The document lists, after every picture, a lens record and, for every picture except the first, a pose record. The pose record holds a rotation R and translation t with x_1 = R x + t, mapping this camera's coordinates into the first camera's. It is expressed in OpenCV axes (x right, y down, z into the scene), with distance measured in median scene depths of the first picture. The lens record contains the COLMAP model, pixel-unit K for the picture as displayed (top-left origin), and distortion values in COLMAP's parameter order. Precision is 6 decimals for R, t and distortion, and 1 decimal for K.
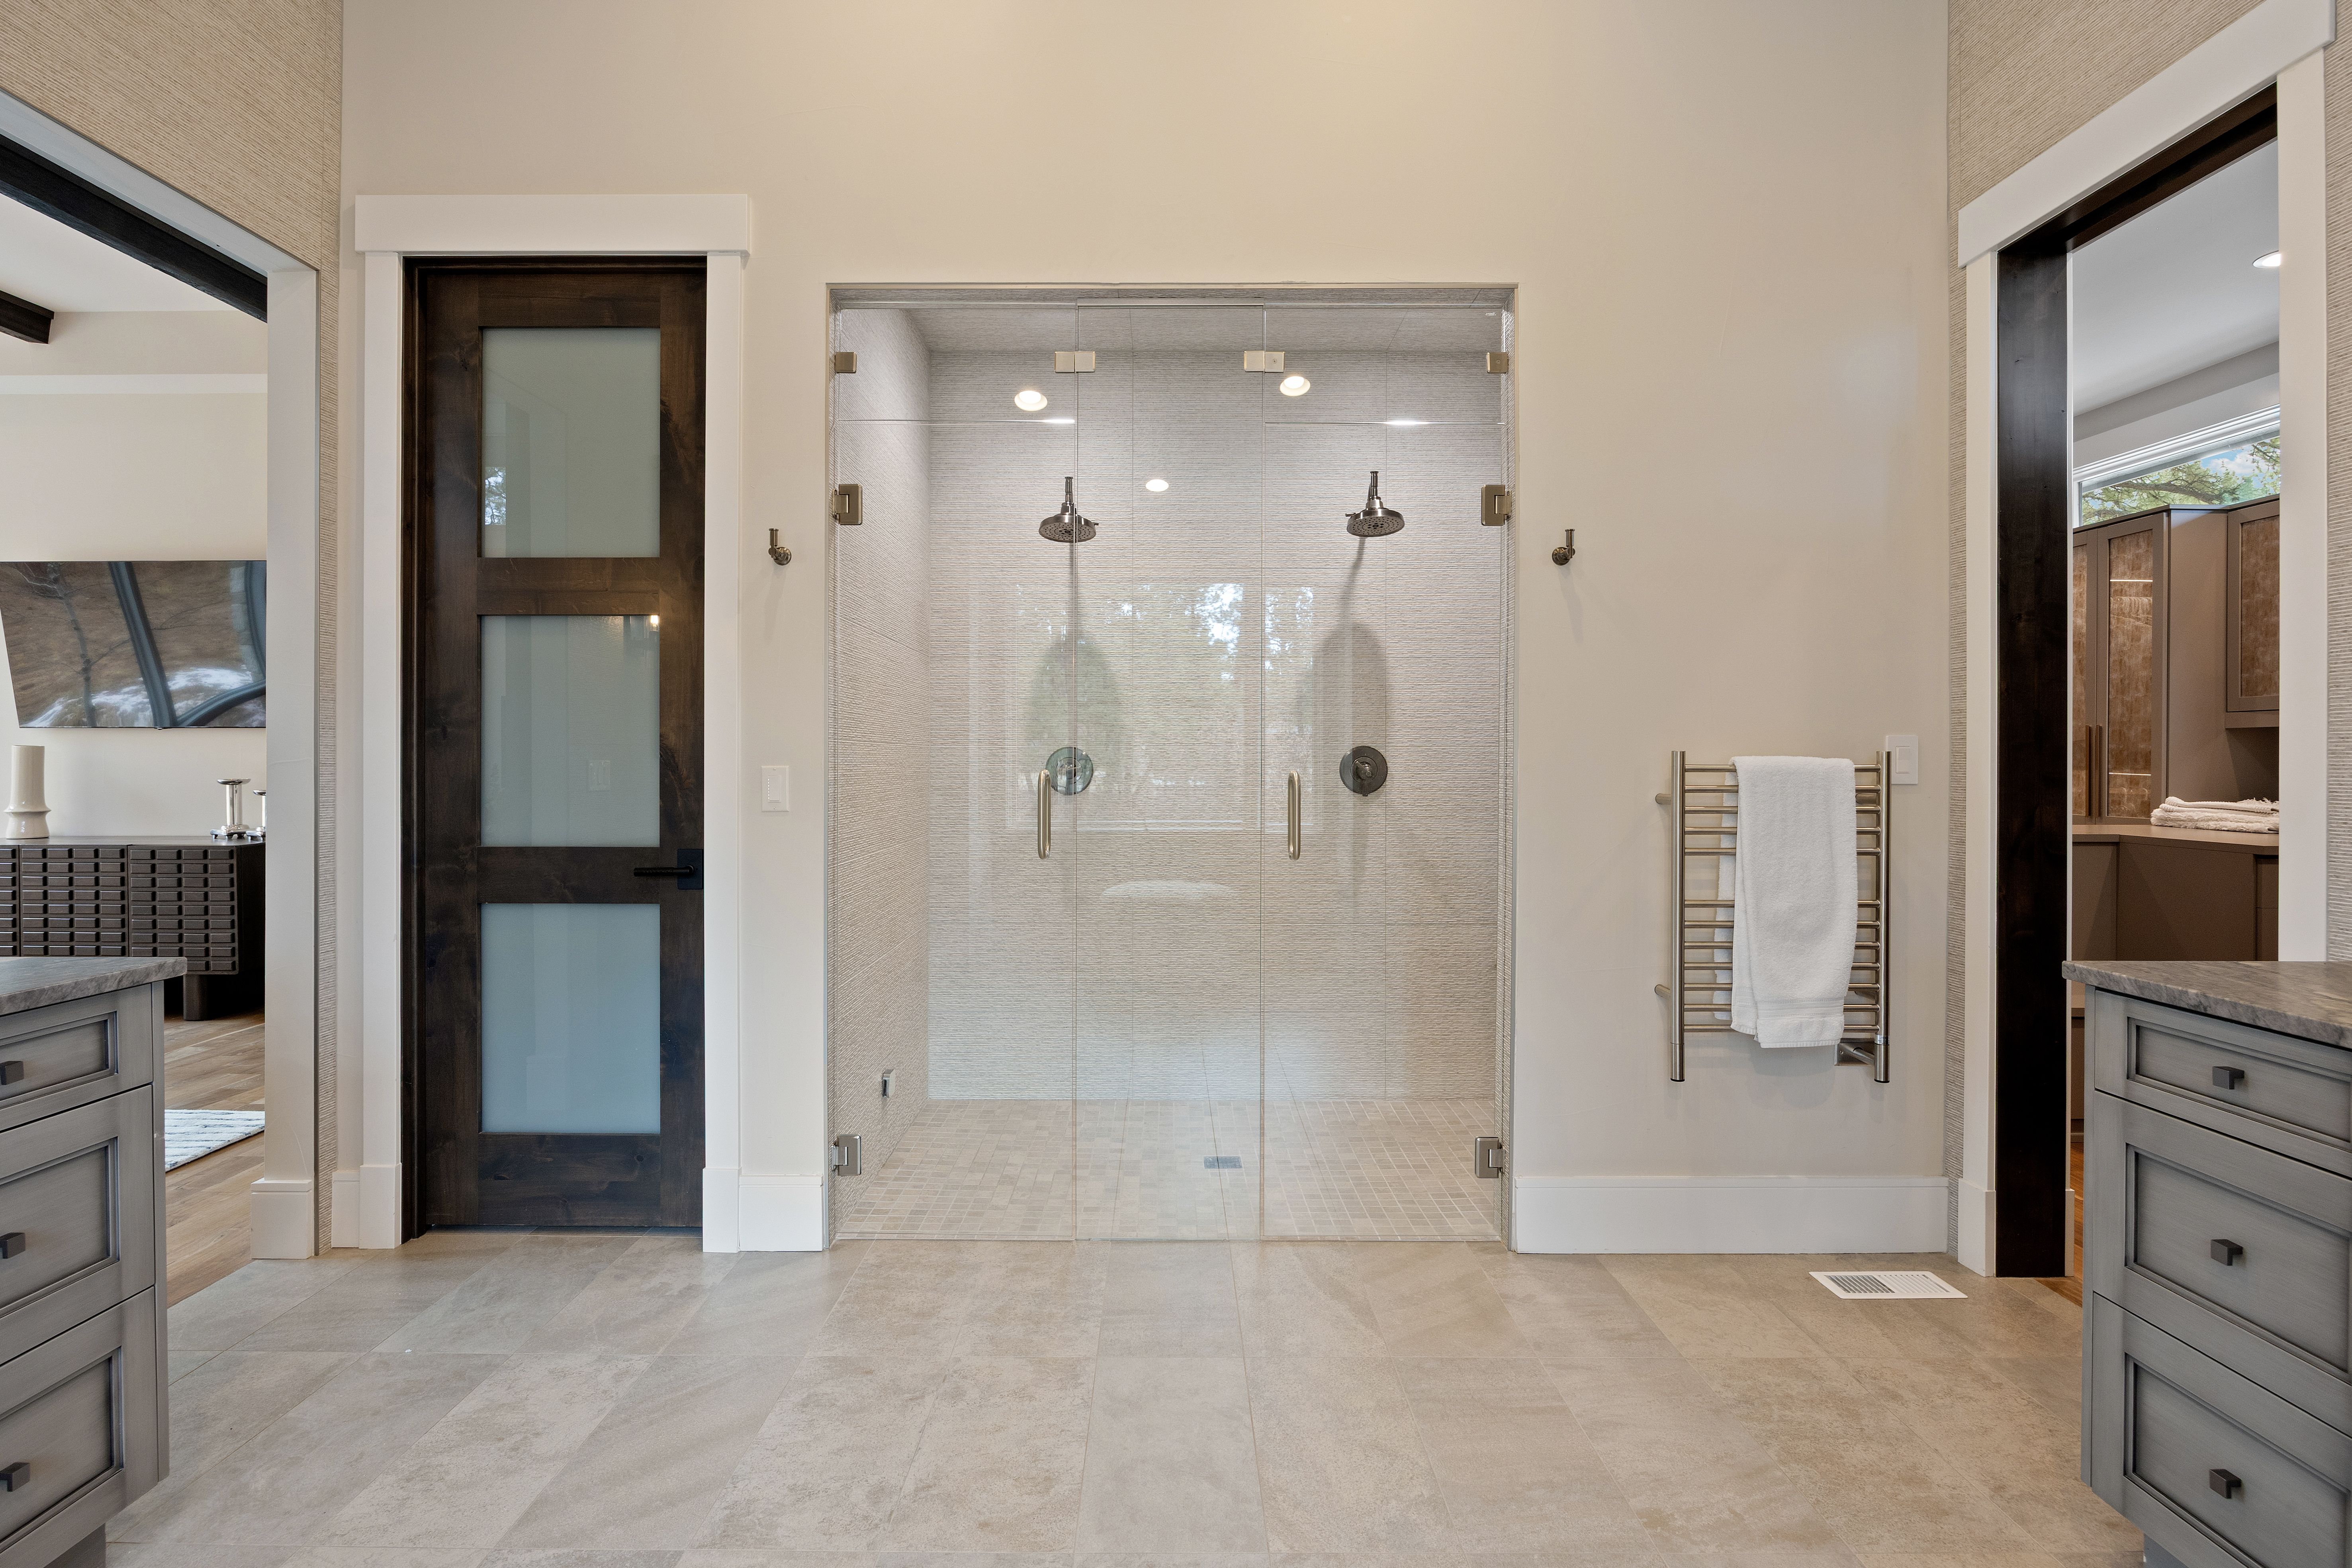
lens RADIAL K [[1193.6, 0, 1173.8], [0, 1193.6, 762.4], [0, 0, 1]] dist [-0.005026, -0.001358]
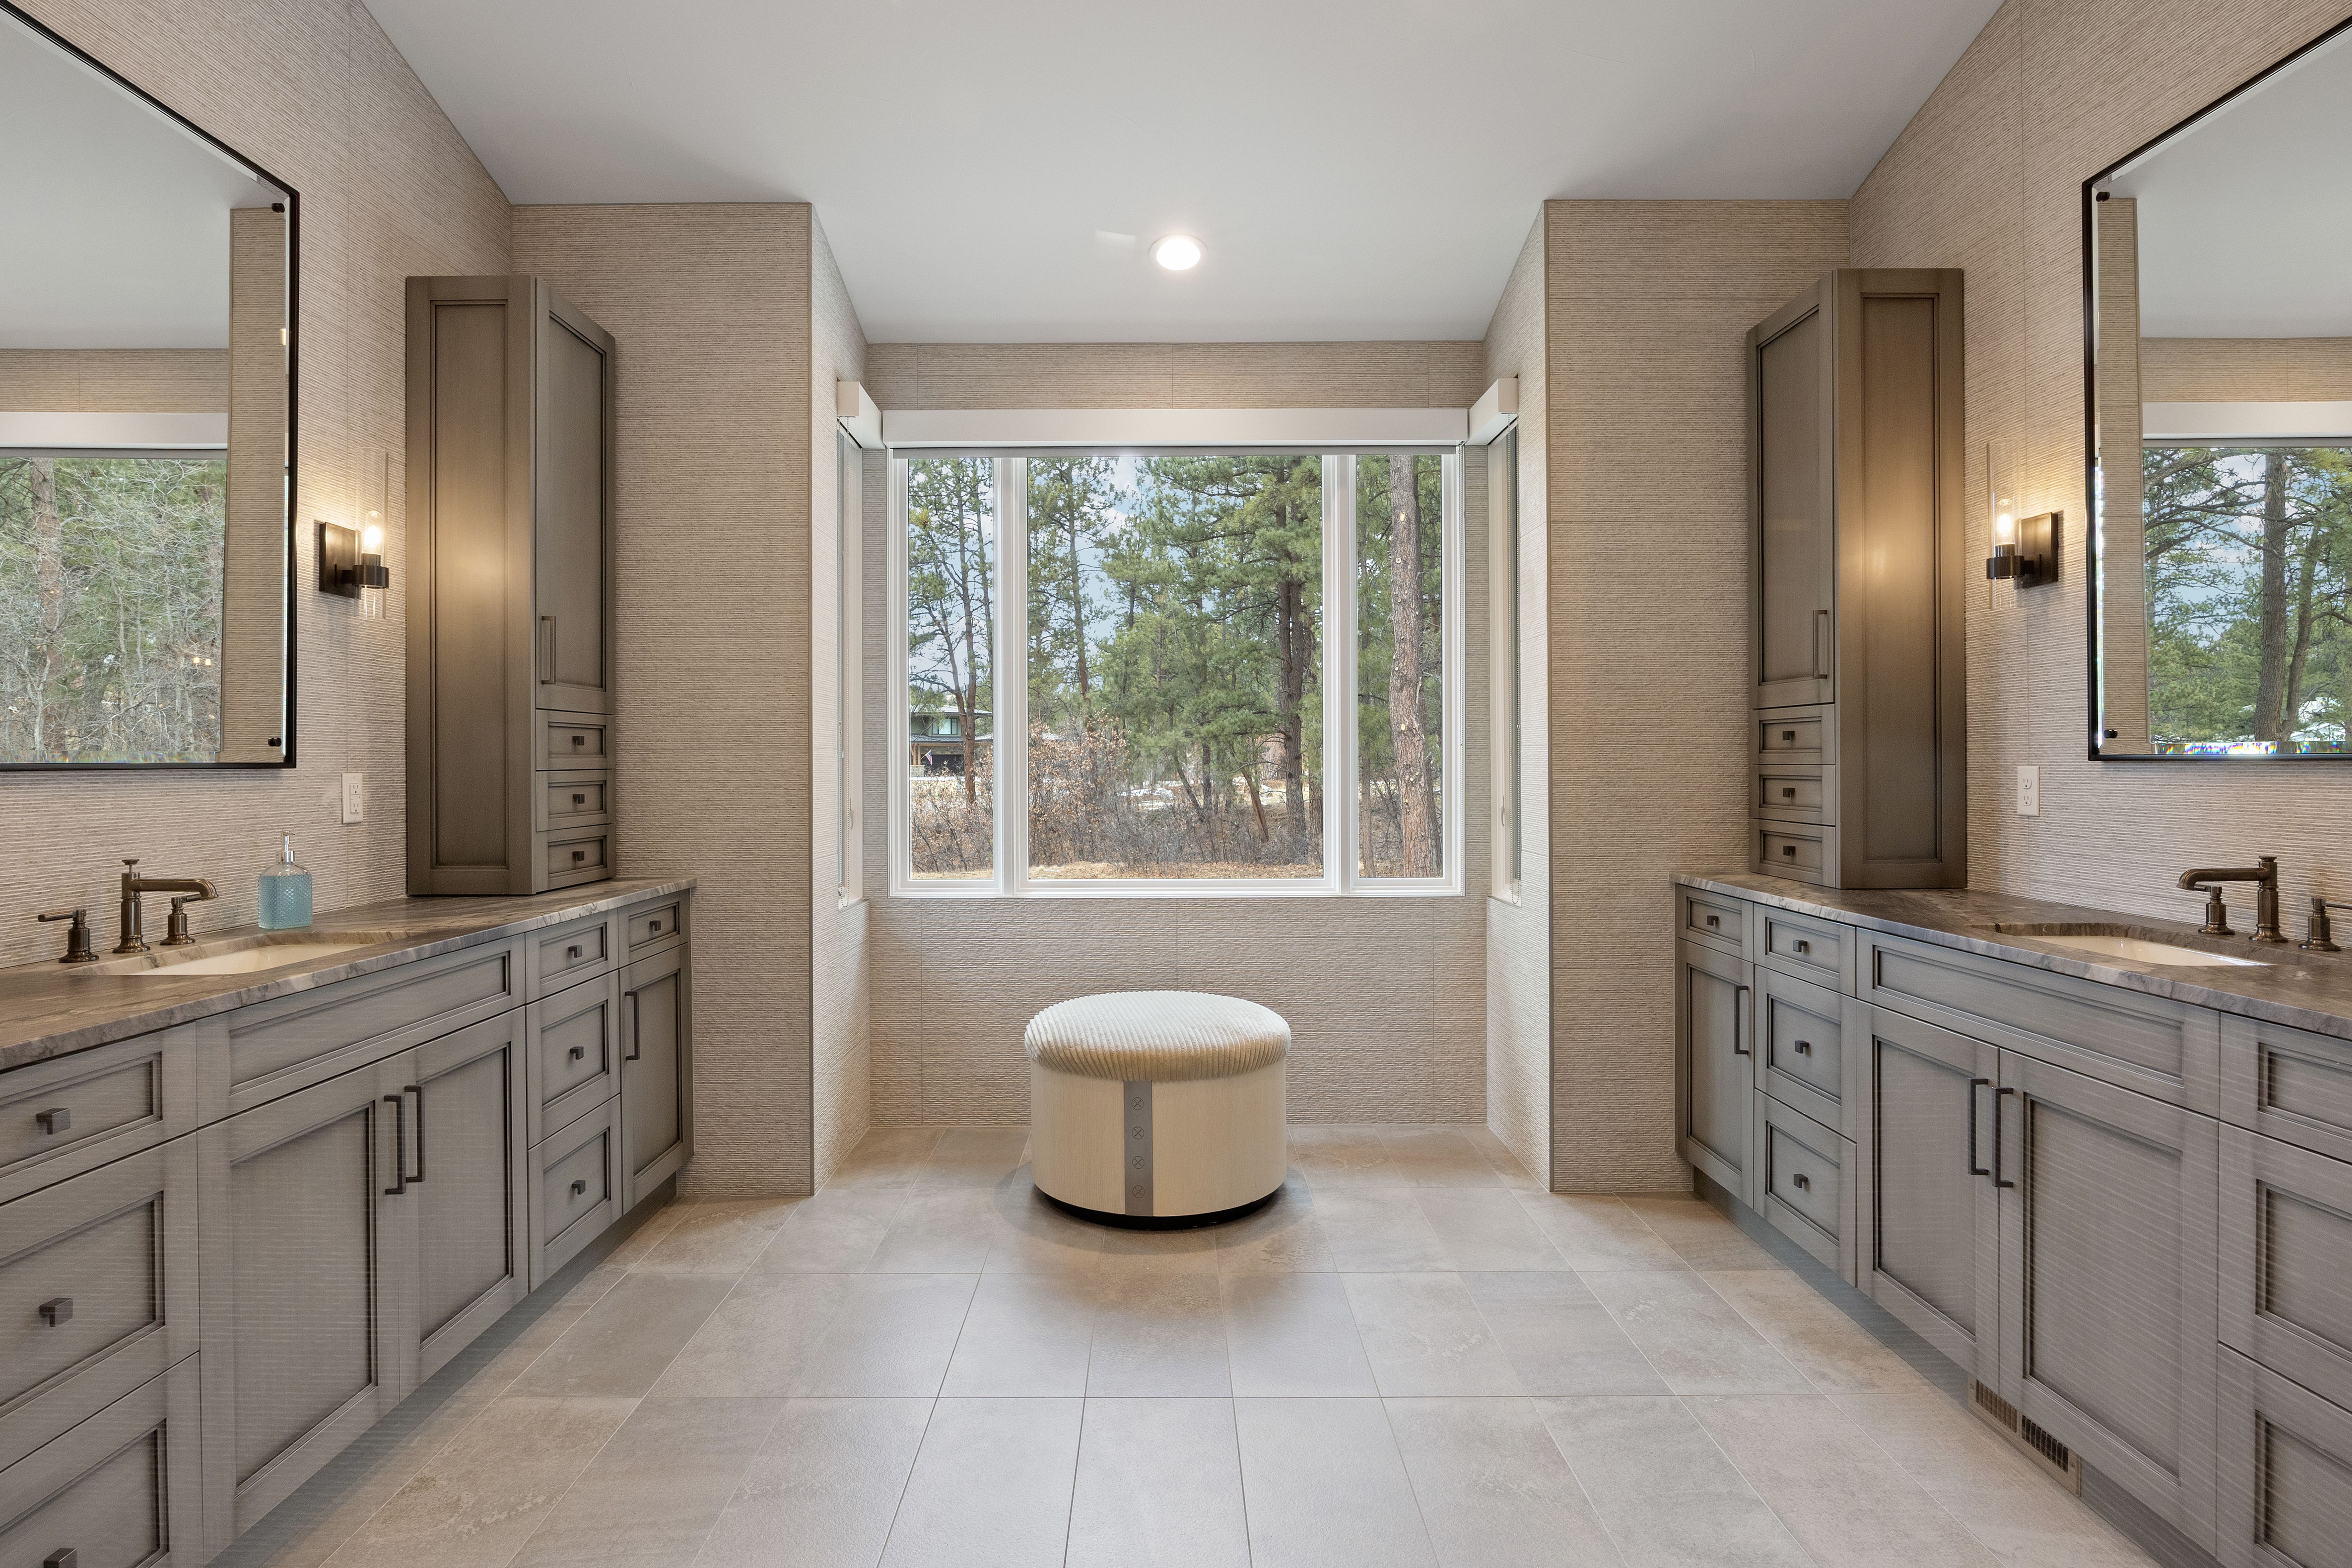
lens RADIAL K [[1193.5, 0, 1173.8], [0, 1193.5, 762.4], [0, 0, 1]] dist [-0.005026, -0.001358]
pose [[-0.999982, 0.005713, -0.001886, 0.016833], [0.005714, 0.999984, -0.000532, -0.002286], [0.001883, -0.000542, -0.999998, 1.071617]]
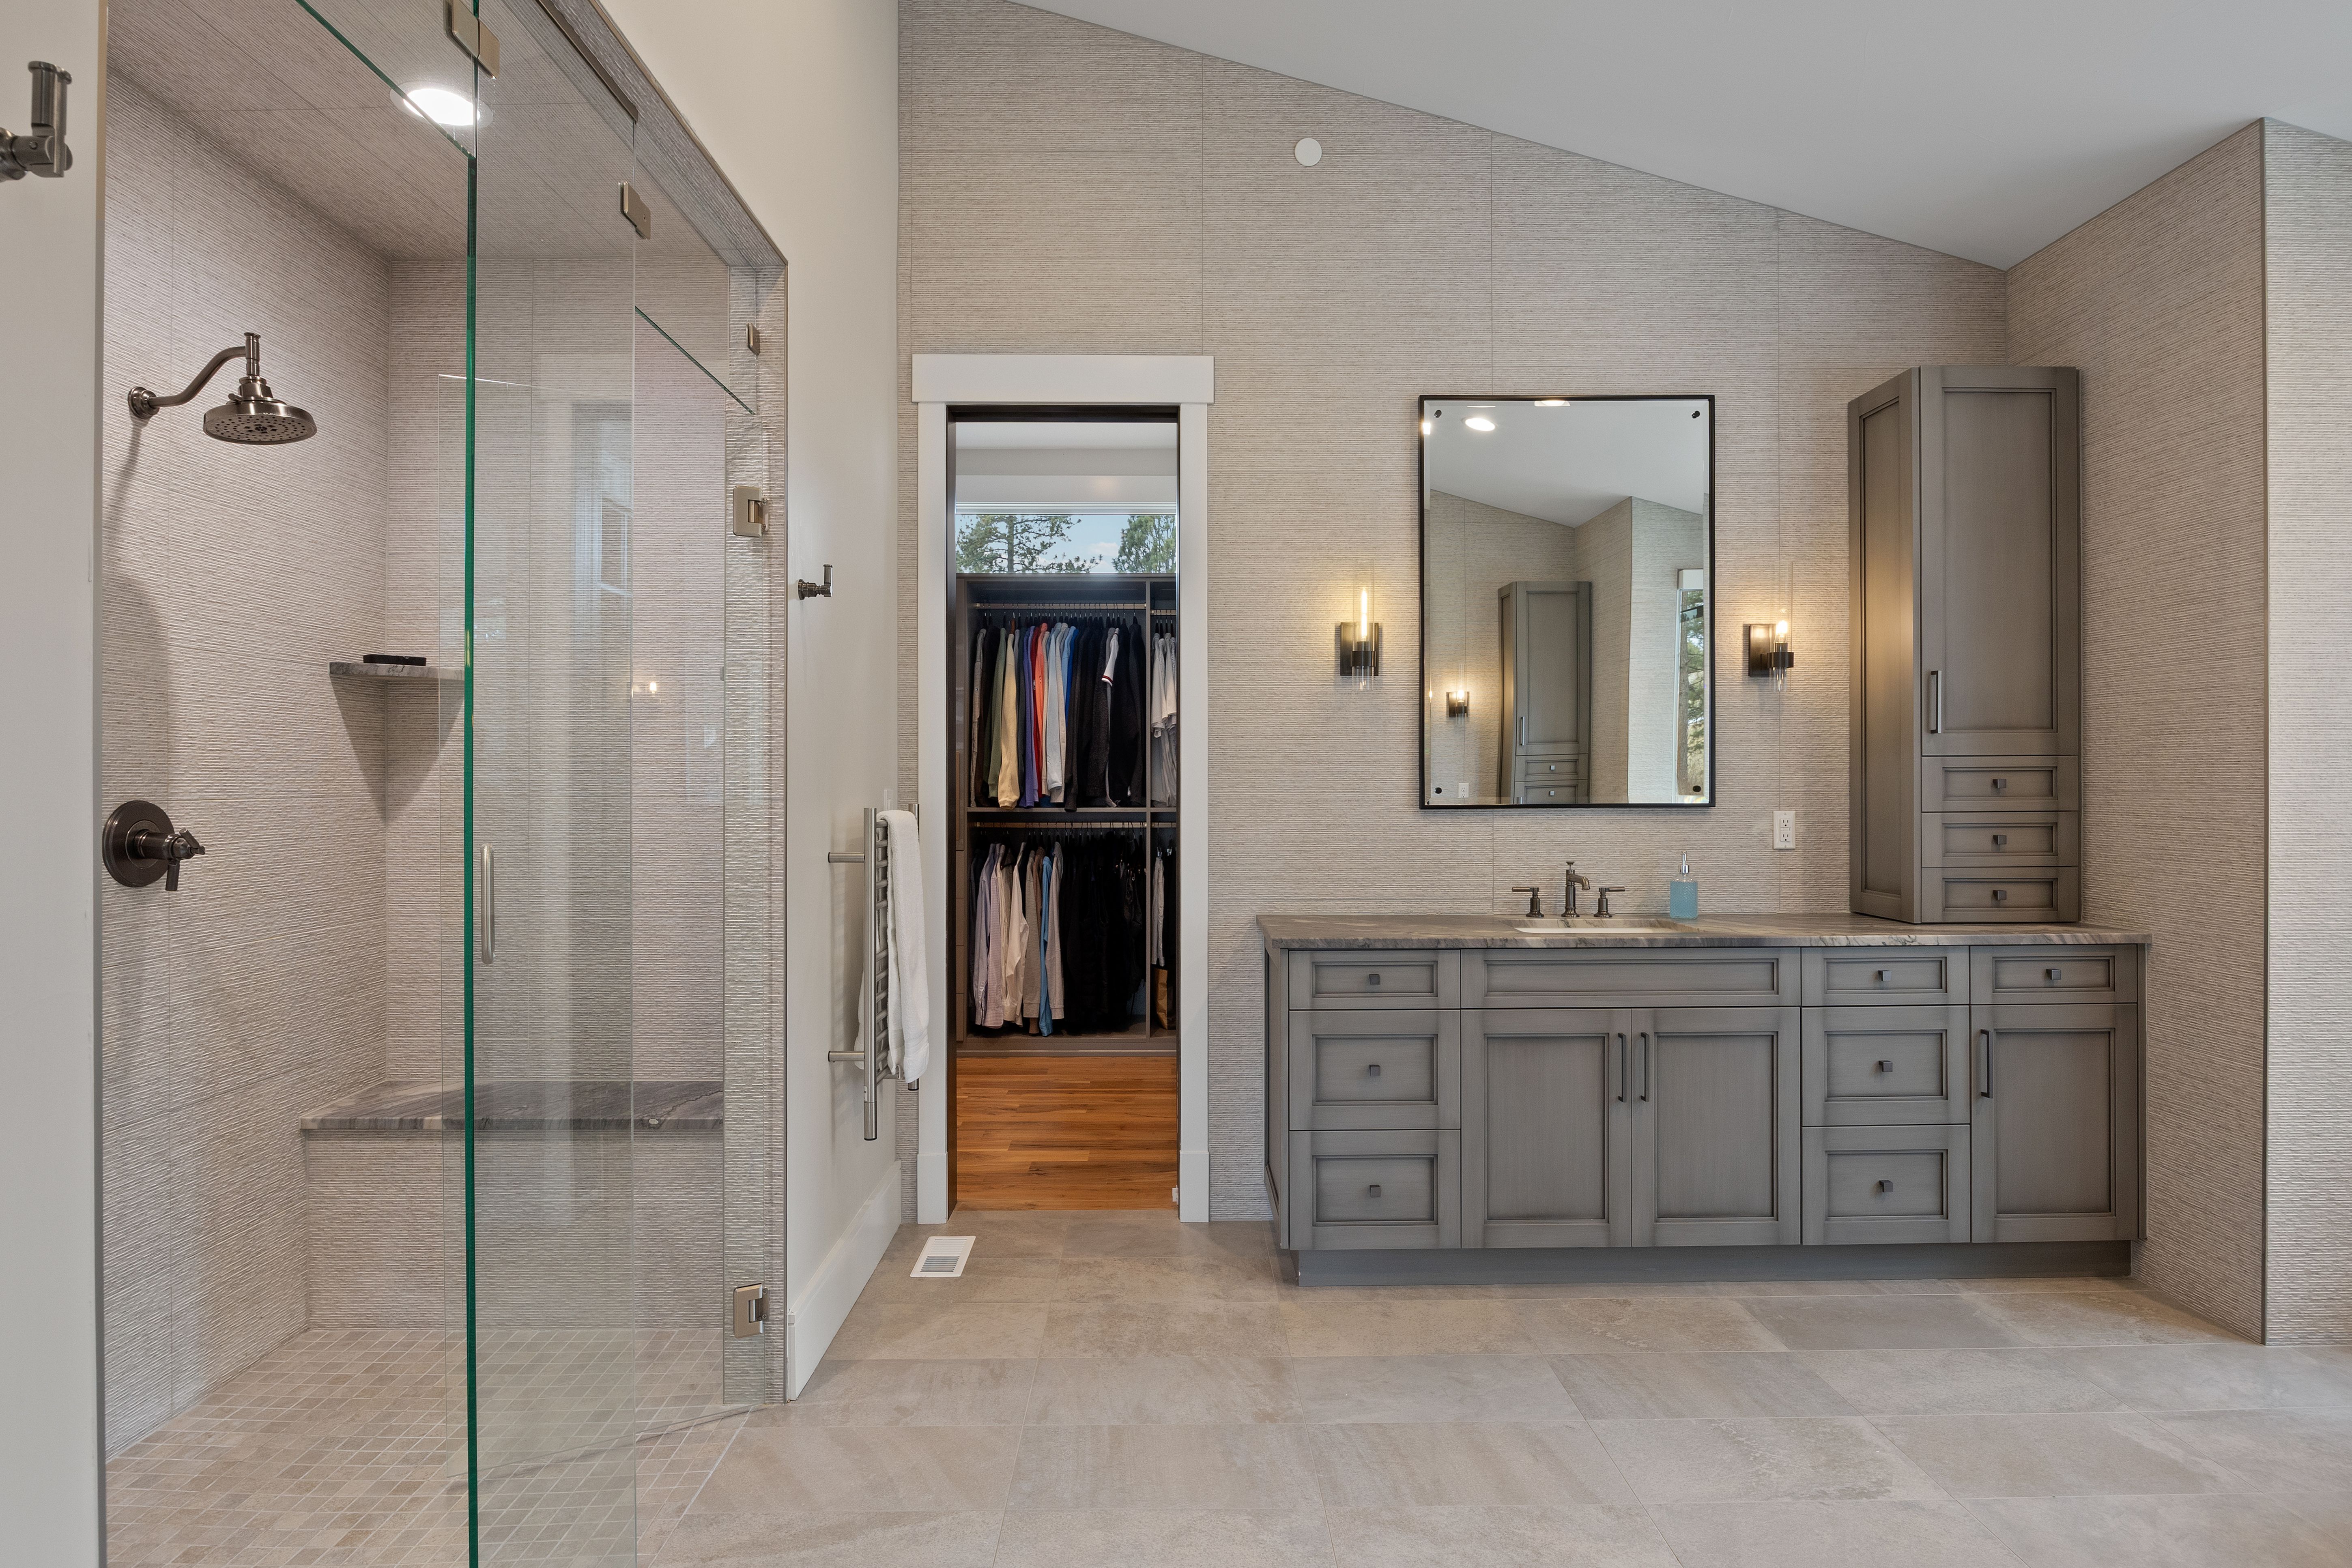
lens RADIAL K [[1258.3, 0, 1230.9], [0, 1258.3, 781.1], [0, 0, 1]] dist [-0.002708, -0.000602]
pose [[-0.043684, -0.001793, 0.999044, -0.633910], [0.001210, 0.999998, 0.001848, -0.033167], [-0.999045, 0.001290, -0.043682, 0.739347]]
